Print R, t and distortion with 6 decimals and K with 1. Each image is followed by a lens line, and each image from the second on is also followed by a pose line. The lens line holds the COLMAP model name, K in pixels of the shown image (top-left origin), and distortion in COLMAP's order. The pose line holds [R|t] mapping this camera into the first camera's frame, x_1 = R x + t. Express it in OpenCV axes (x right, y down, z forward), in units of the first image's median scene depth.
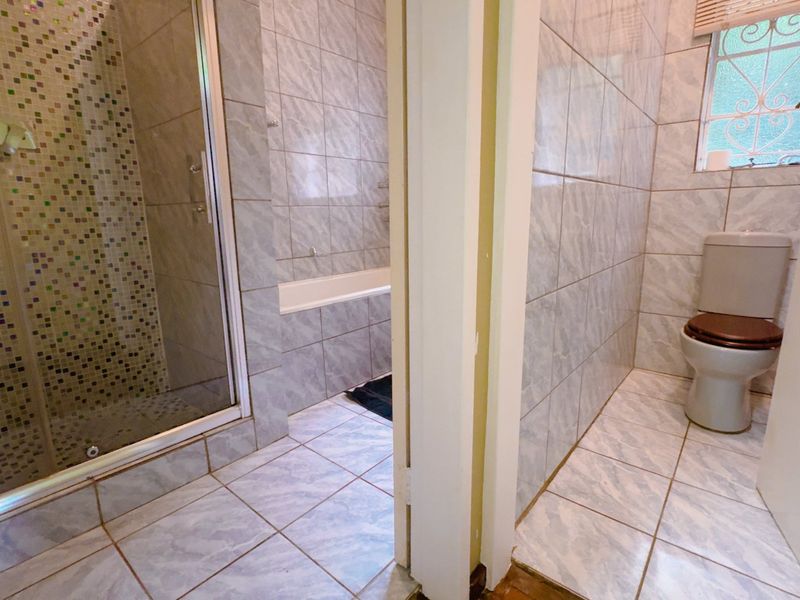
lens RADIAL K [[408.3, 0, 398.9], [0, 408.3, 299.5], [0, 0, 1]] dist [0.002634, -0.000342]
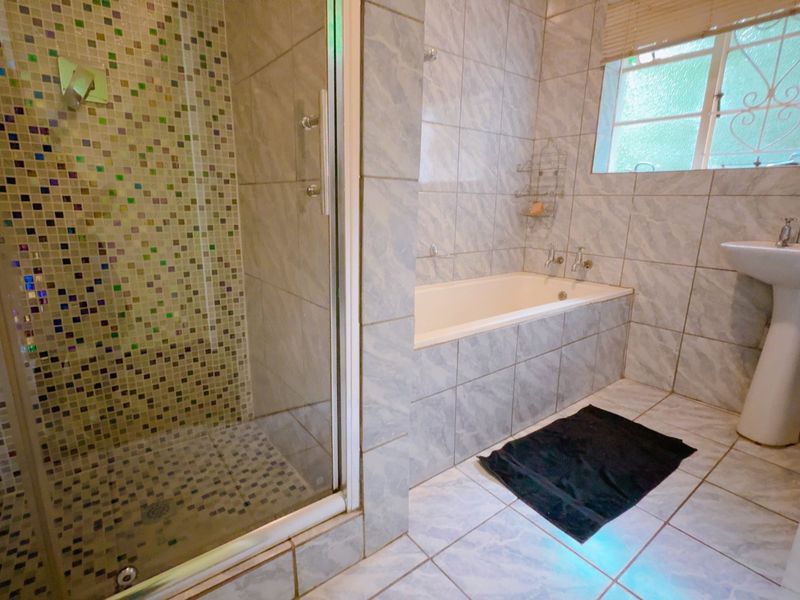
lens RADIAL K [[408.3, 0, 400.7], [0, 408.3, 299.1], [0, 0, 1]] dist [0.002634, -0.000342]
pose [[0.979075, 0.080102, -0.187071, -0.175303], [-0.075120, 0.996609, 0.033584, -0.069056], [0.189127, -0.018829, 0.981772, 0.324041]]
